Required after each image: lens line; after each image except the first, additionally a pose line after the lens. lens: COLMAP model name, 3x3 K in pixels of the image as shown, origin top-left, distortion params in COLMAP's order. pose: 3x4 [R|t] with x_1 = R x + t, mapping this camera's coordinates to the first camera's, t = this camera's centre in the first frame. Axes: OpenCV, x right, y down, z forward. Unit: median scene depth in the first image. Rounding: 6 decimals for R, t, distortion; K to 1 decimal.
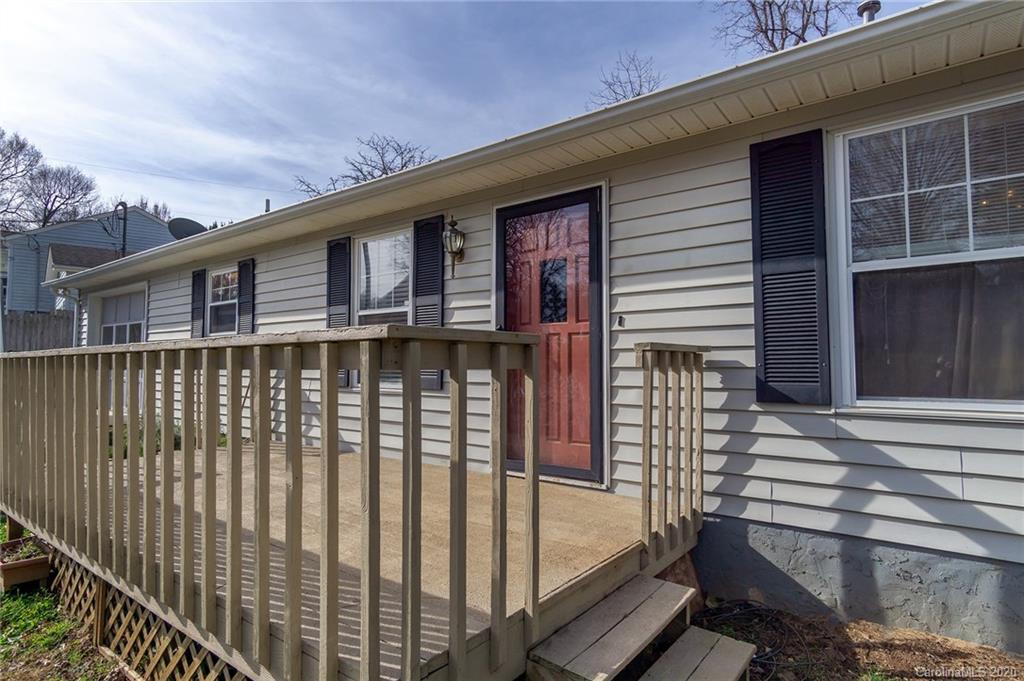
lens RADIAL K [[544.2, 0, 511.4], [0, 544.2, 335.0], [0, 0, 1]] dist [0.003055, 0.000888]
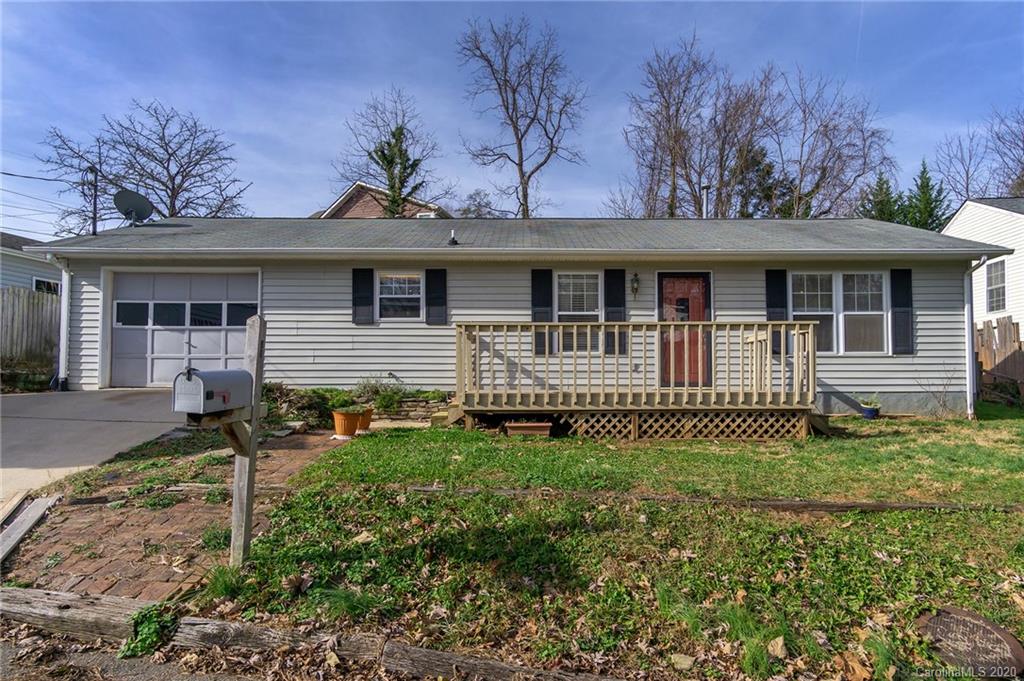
lens RADIAL K [[570.3, 0, 519.6], [0, 570.3, 359.0], [0, 0, 1]] dist [0.006349, 0.001077]
pose [[0.793878, 0.025182, 0.607556, -2.546187], [-0.032965, 0.999455, 0.001648, 0.186633], [-0.607183, -0.021336, 0.794275, -0.698898]]
